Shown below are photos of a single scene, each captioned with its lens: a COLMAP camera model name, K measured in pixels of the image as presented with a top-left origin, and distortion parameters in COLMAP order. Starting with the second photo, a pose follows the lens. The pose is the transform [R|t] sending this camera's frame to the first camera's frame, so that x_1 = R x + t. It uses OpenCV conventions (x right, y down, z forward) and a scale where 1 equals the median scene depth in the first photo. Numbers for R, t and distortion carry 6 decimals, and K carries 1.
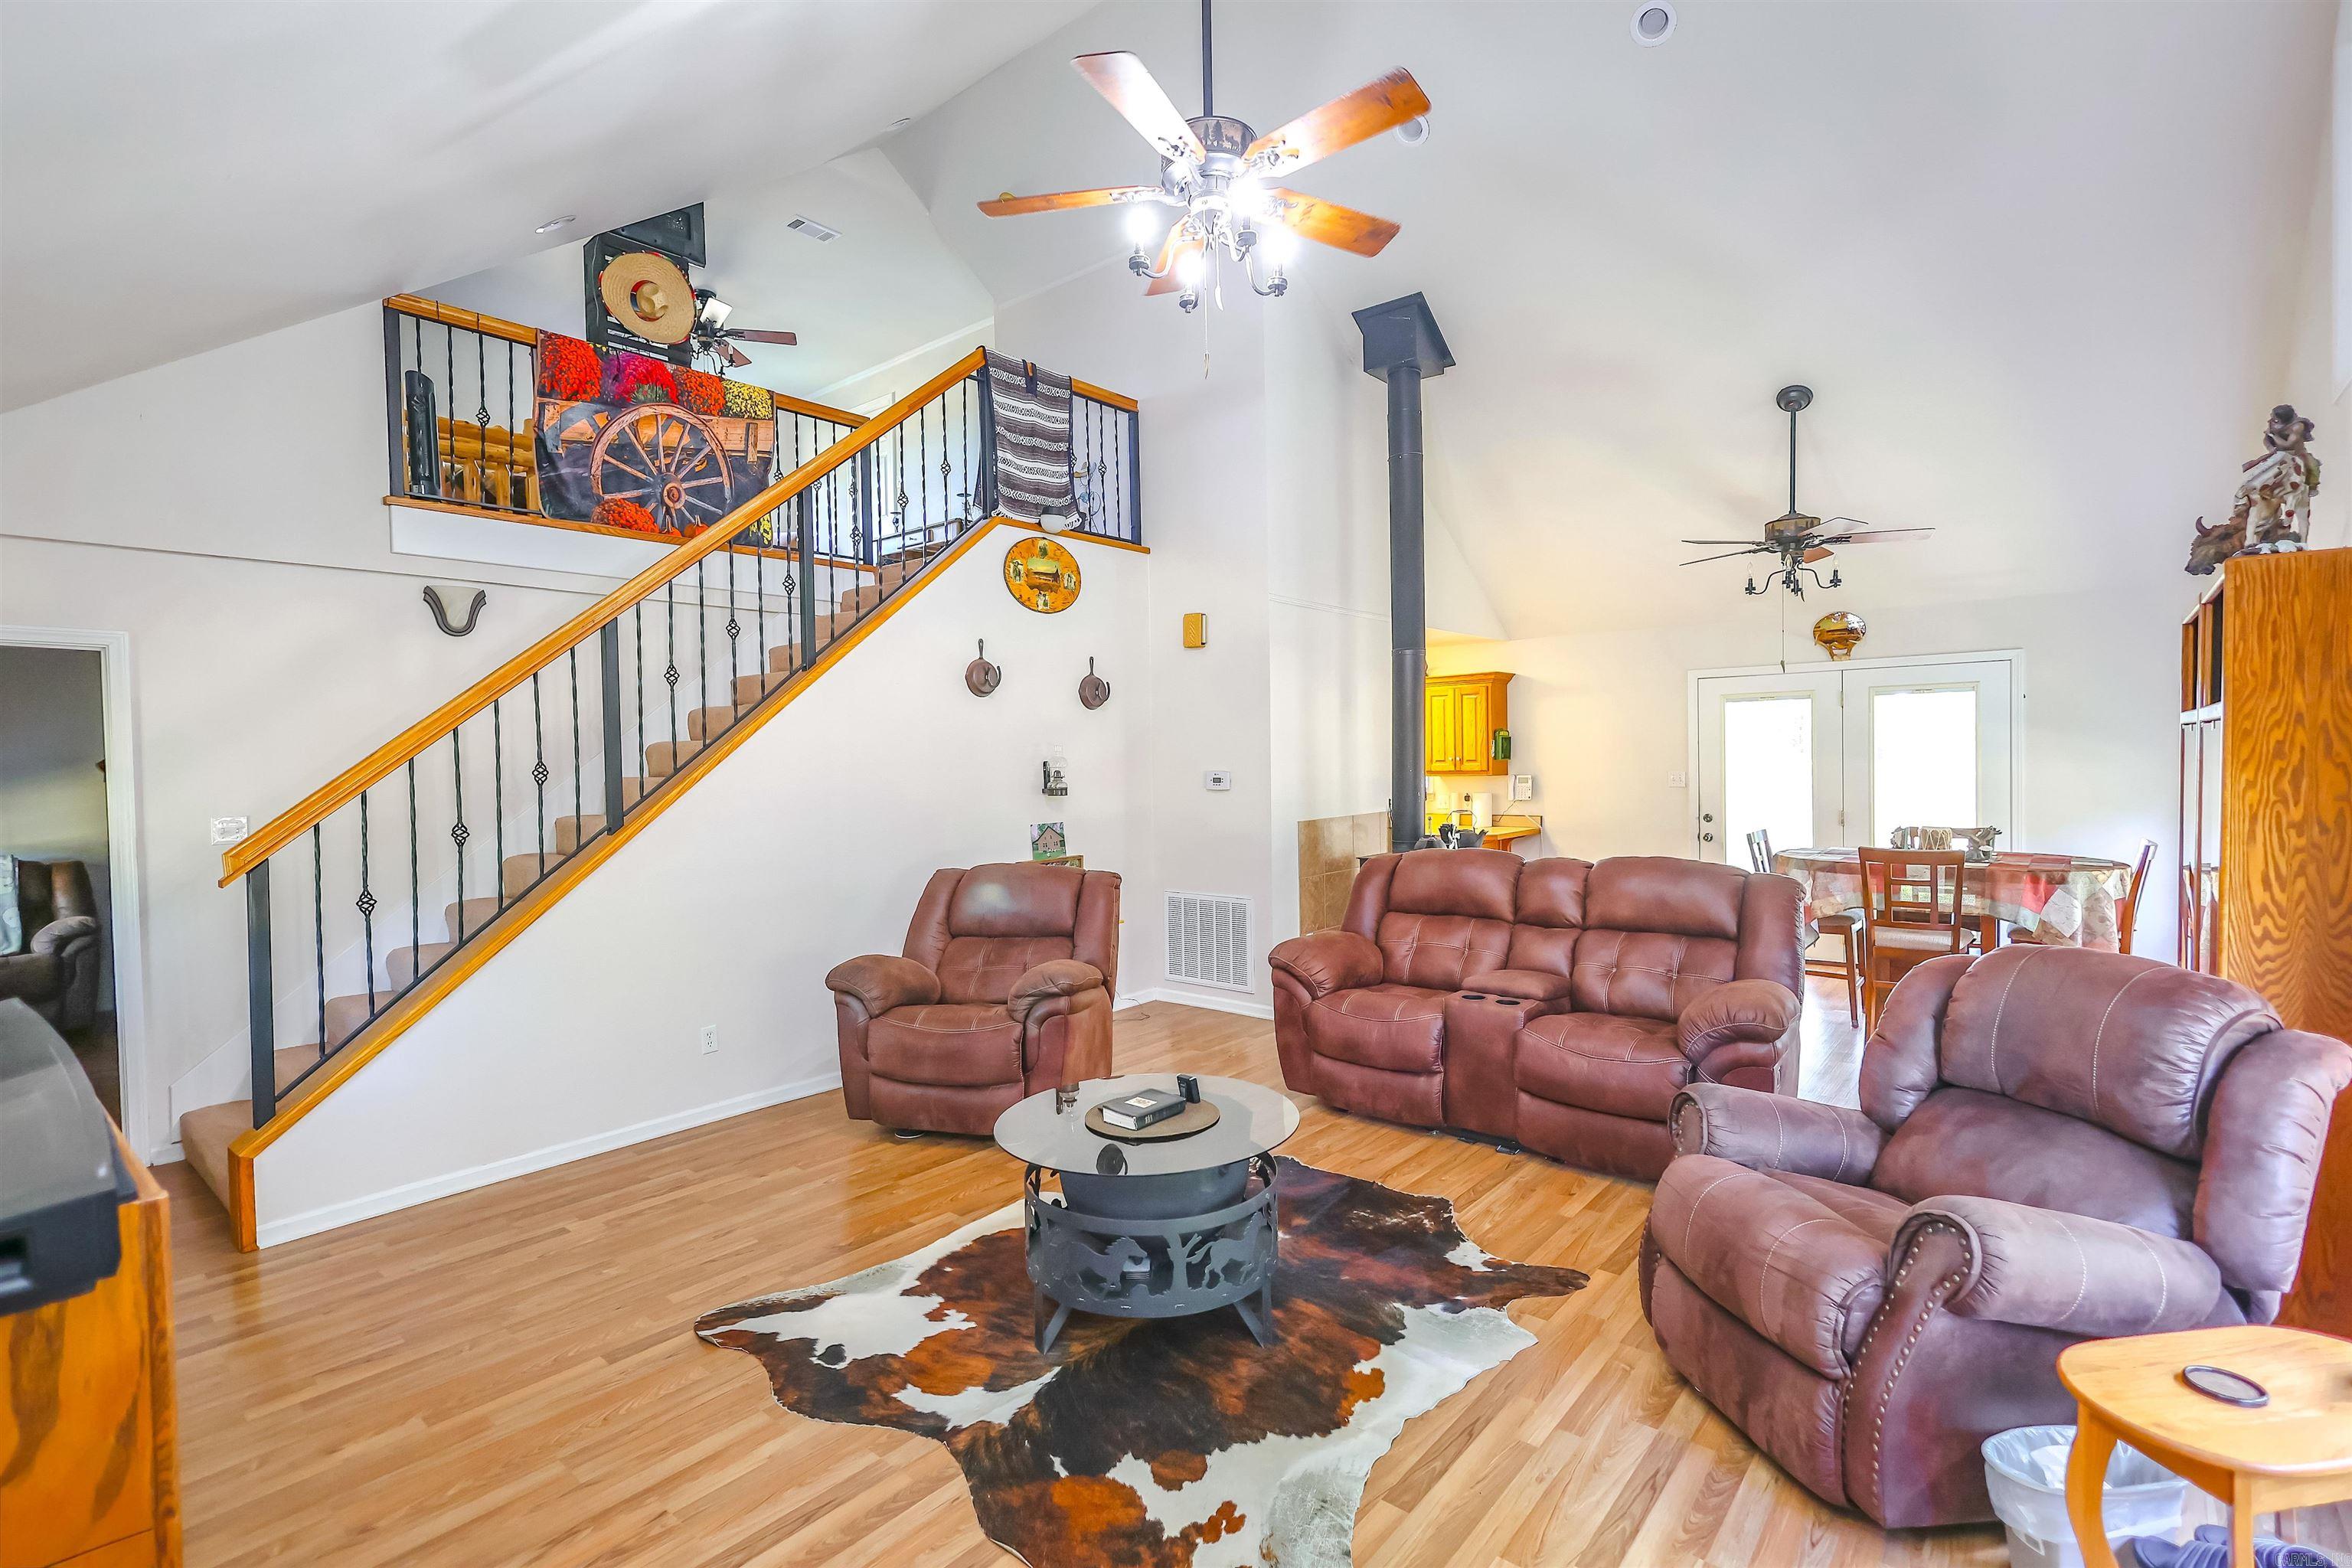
lens RADIAL K [[1083.2, 0, 1181.0], [0, 1083.2, 795.3], [0, 0, 1]] dist [0.002314, 0.000681]
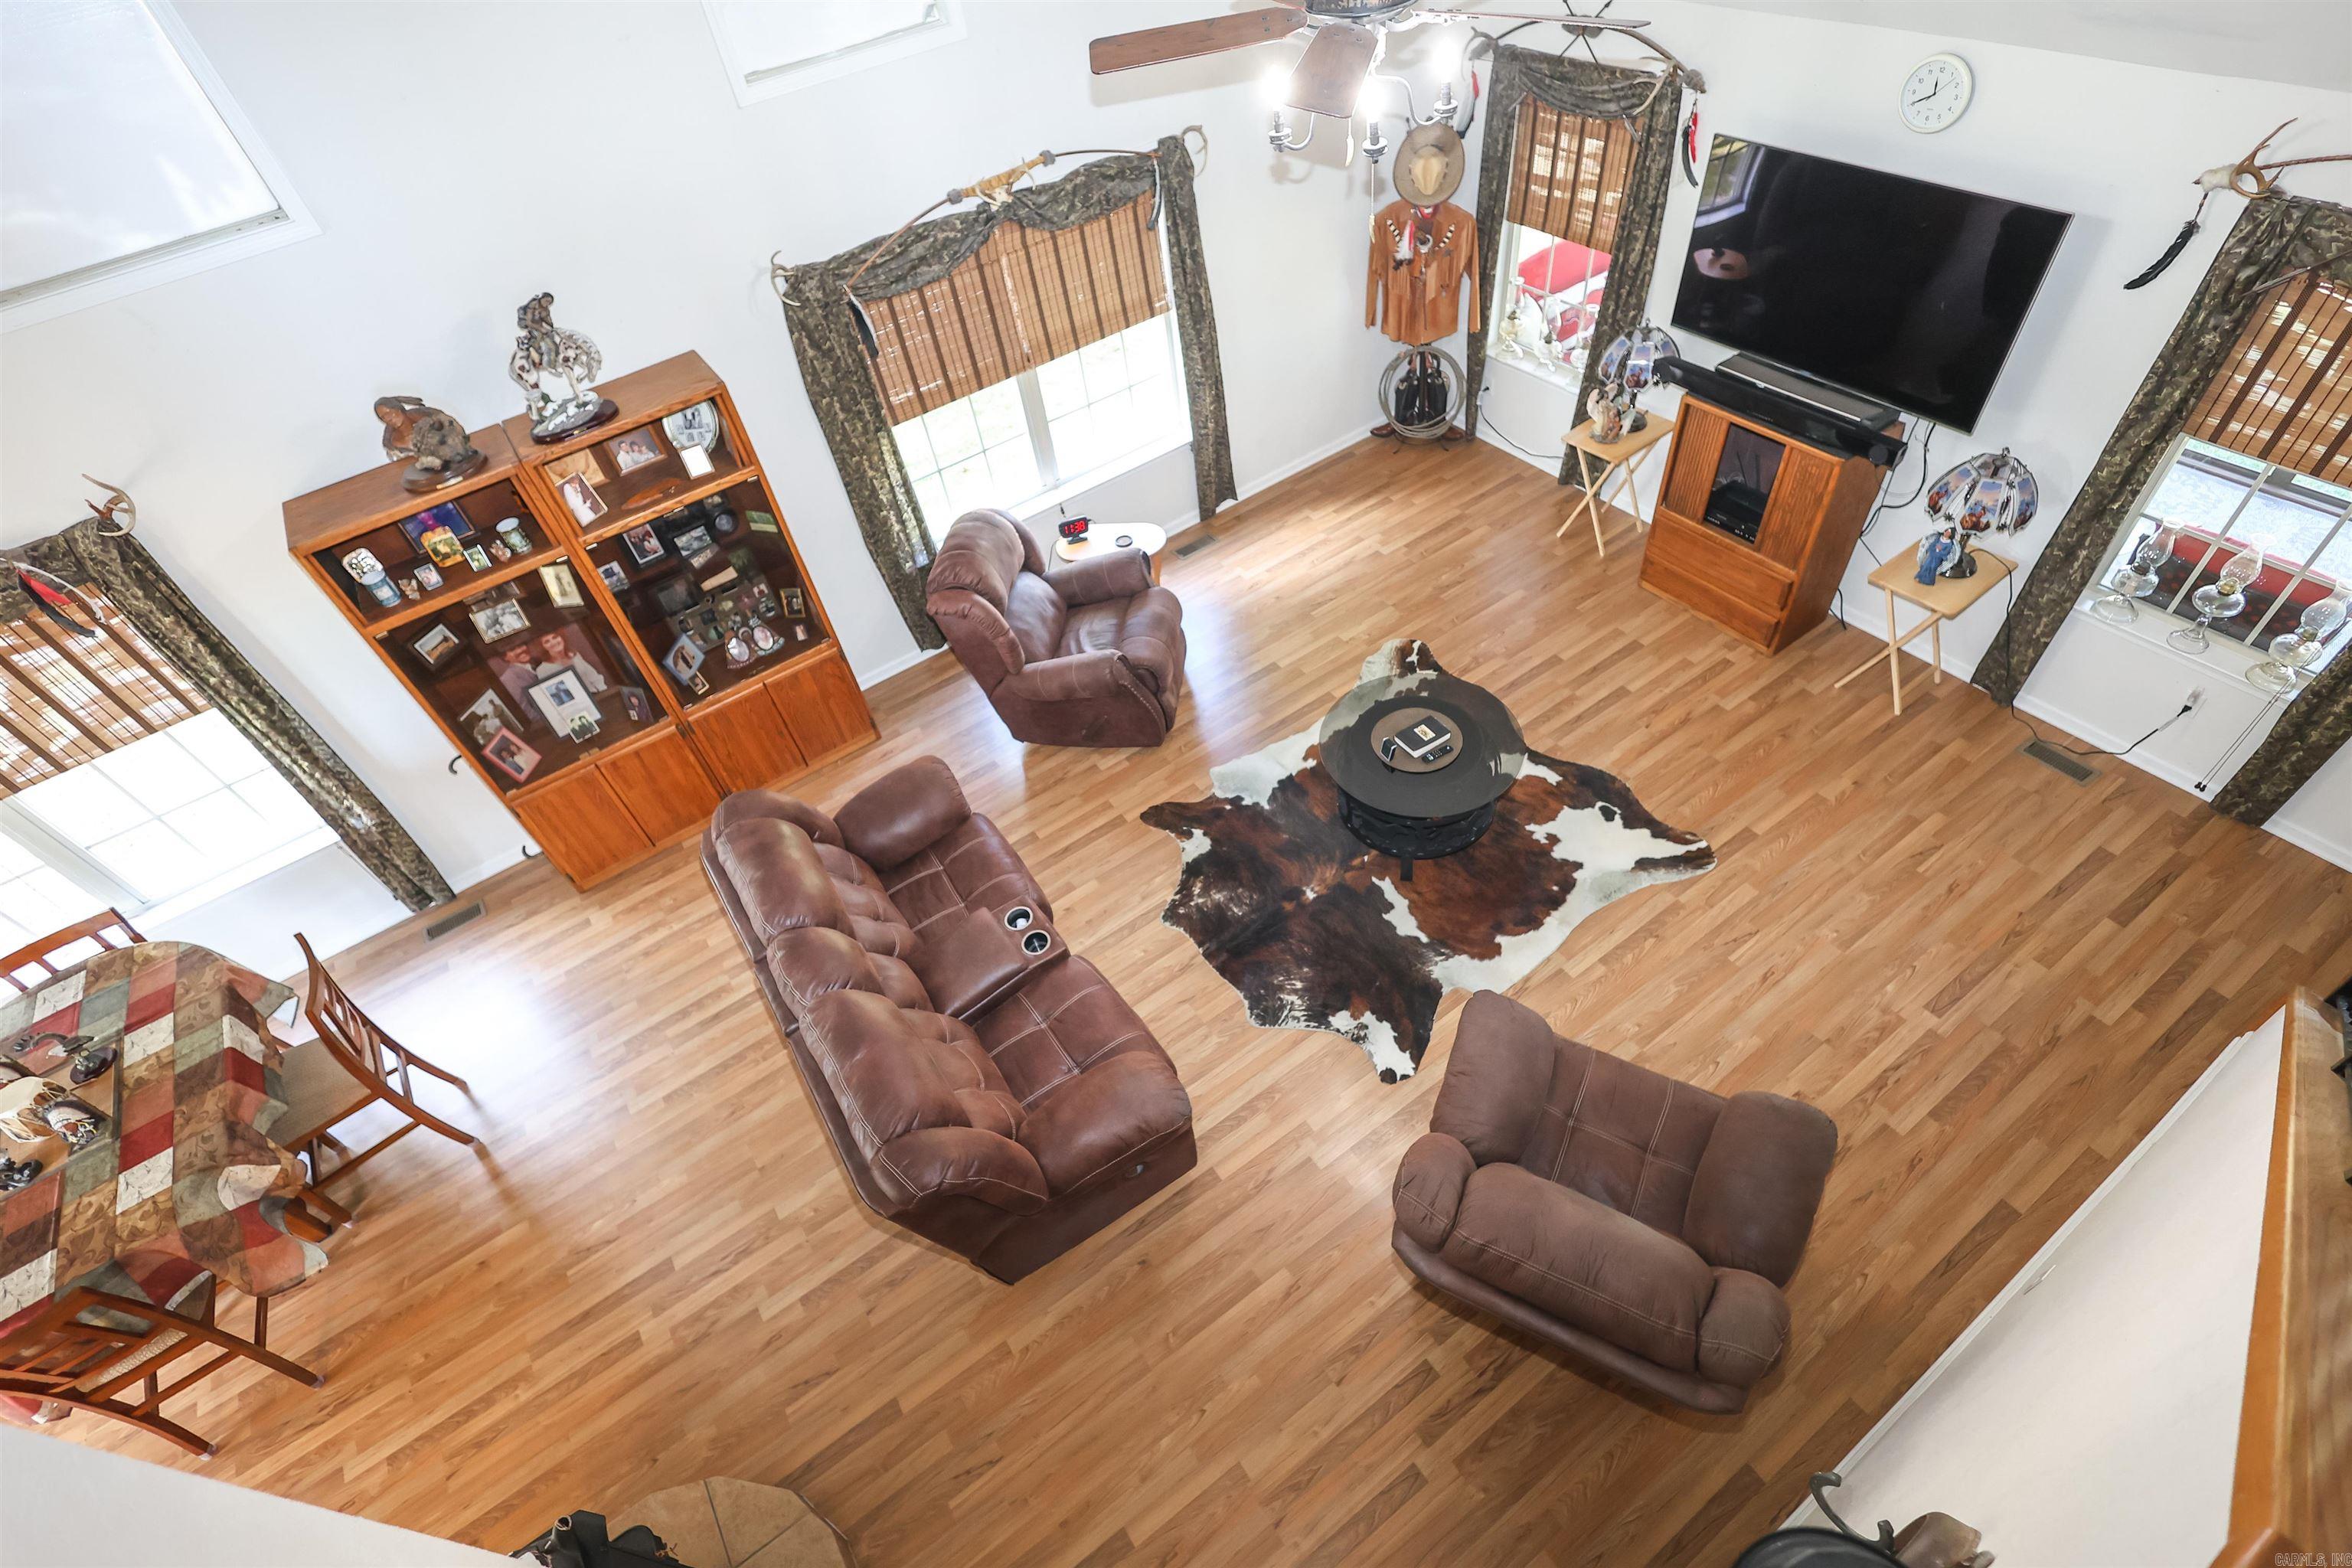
lens RADIAL K [[1083.2, 0, 1190.8], [0, 1083.2, 790.3], [0, 0, 1]] dist [0.002314, 0.000681]
pose [[-0.956150, -0.104919, 0.273438, -0.078328], [0.142668, 0.648513, 0.747714, -0.446591], [-0.255777, 0.753938, -0.605108, 1.100186]]
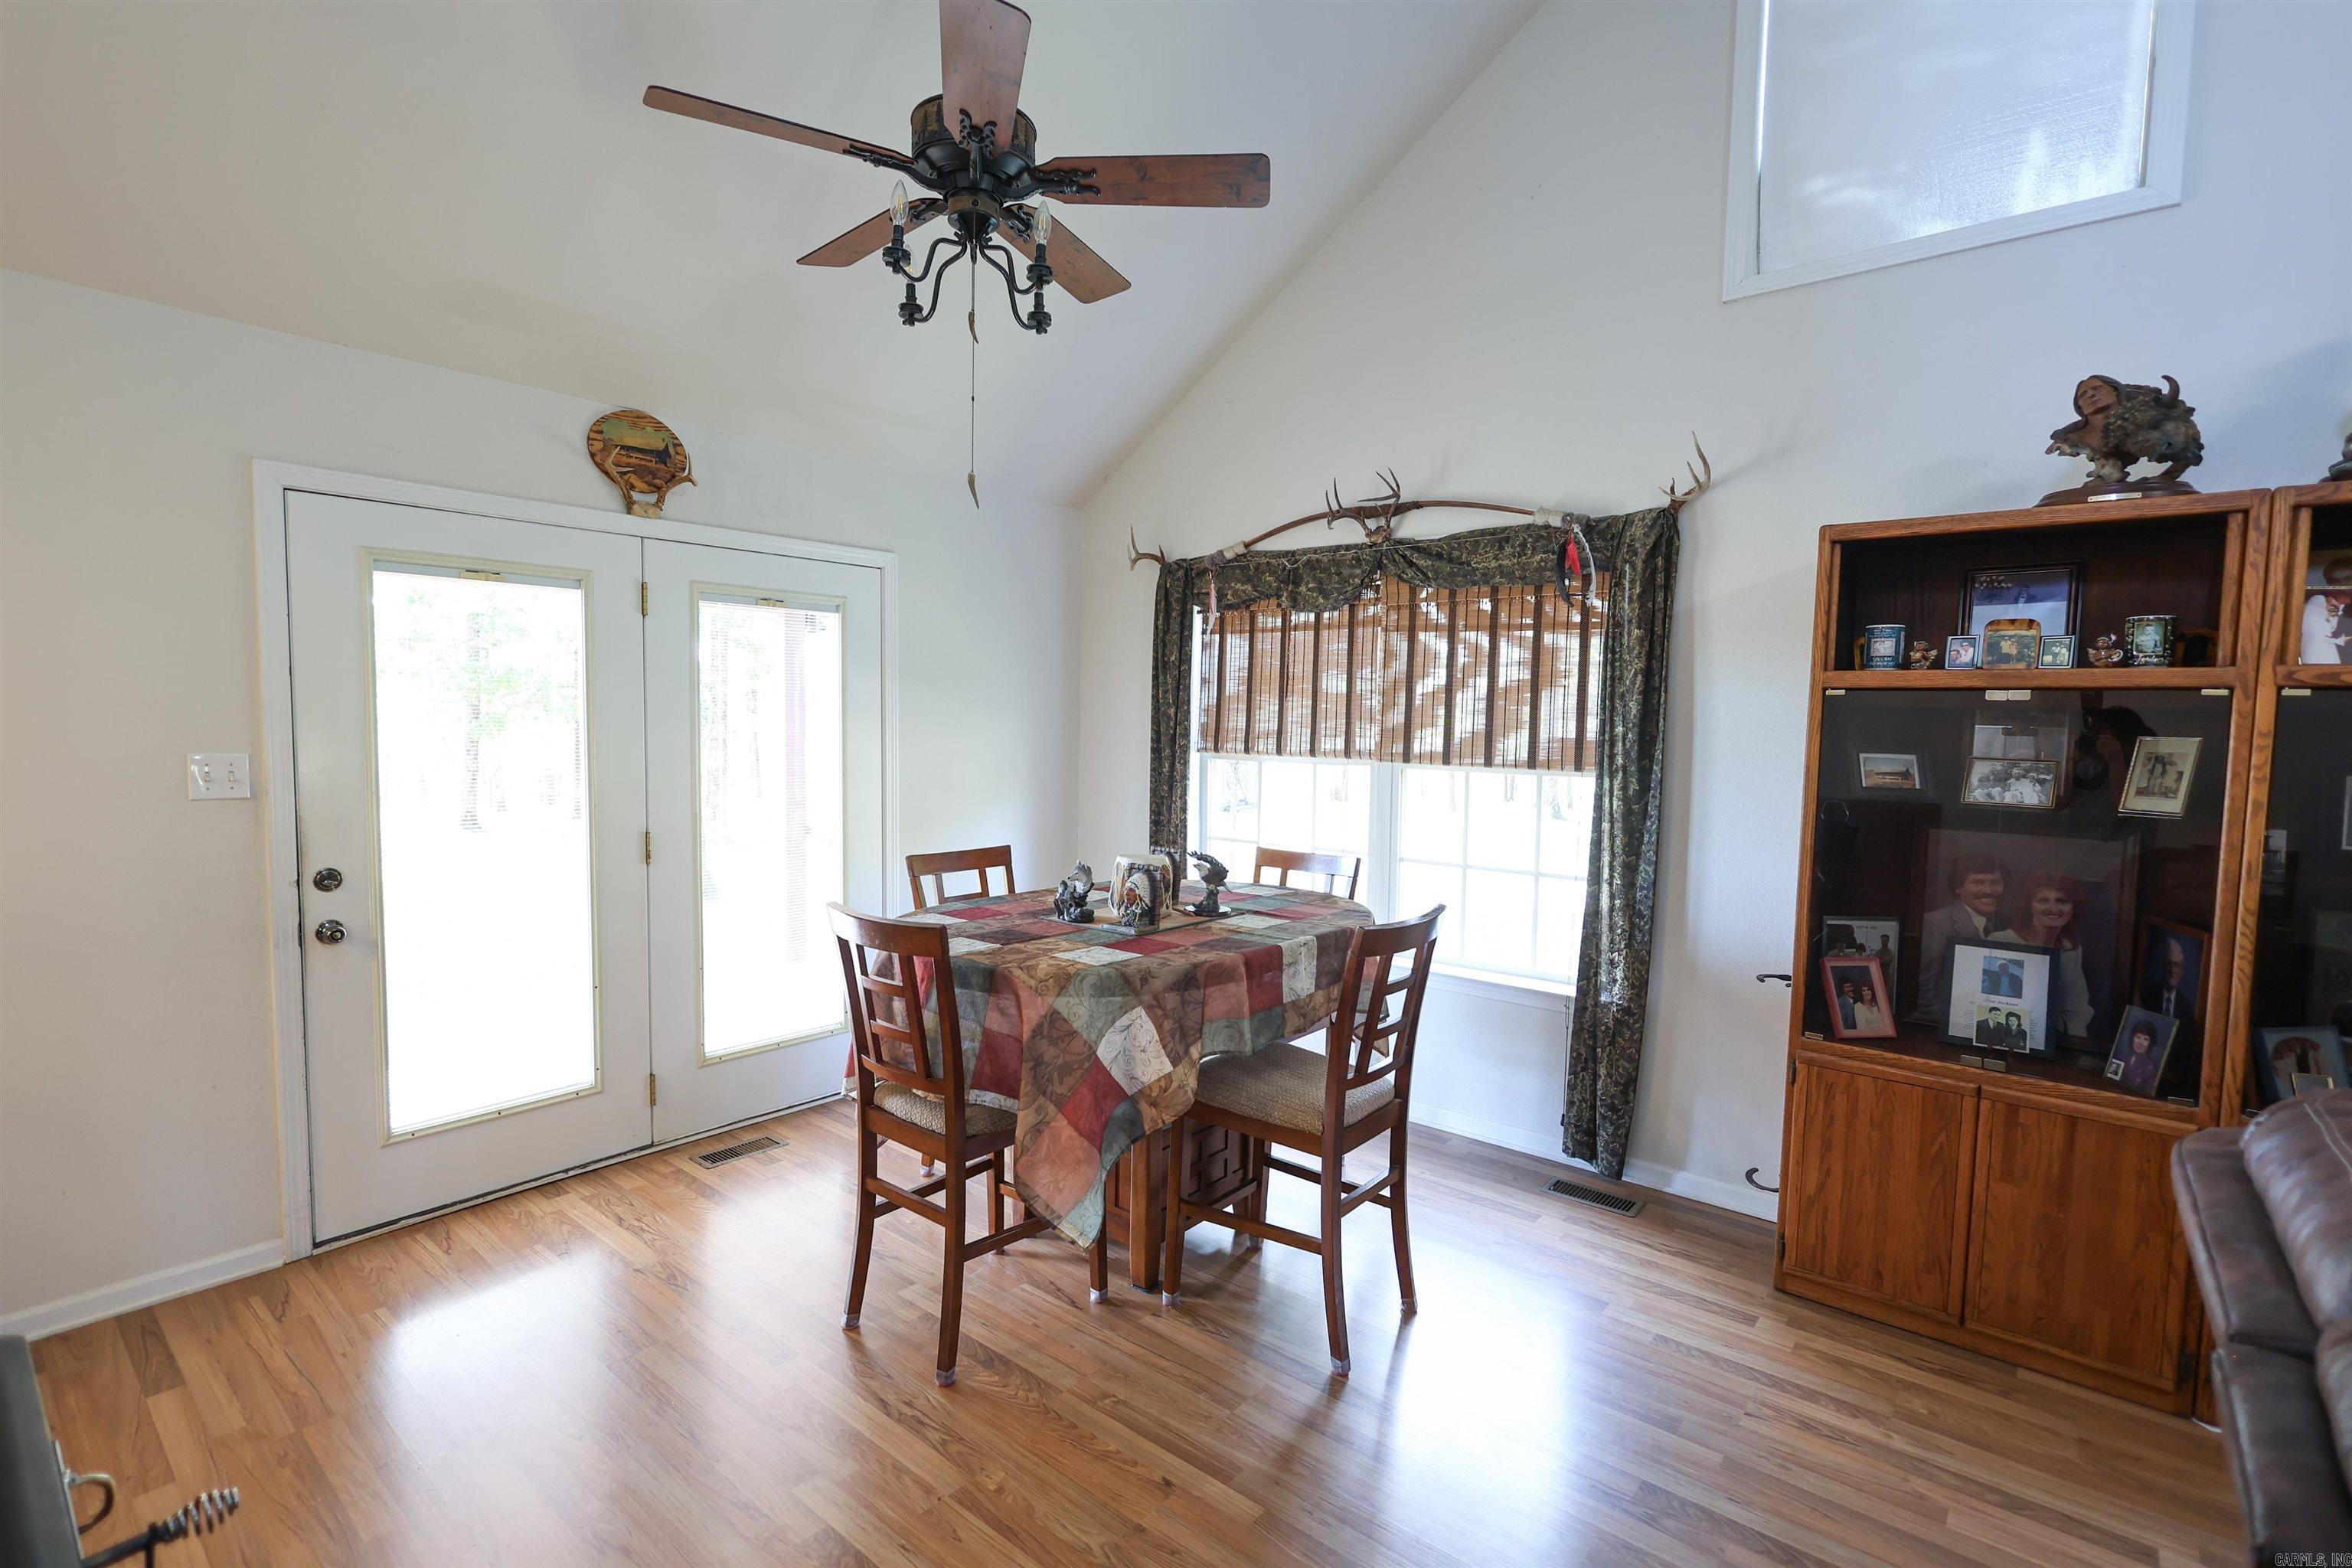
lens RADIAL K [[1083.2, 0, 1167.0], [0, 1083.2, 783.8], [0, 0, 1]] dist [0.002314, 0.000681]
pose [[0.000164, -0.038073, 0.999275, 0.172422], [0.024216, 0.998982, 0.038057, -0.026395], [-0.999707, 0.024192, 0.001086, 1.015346]]
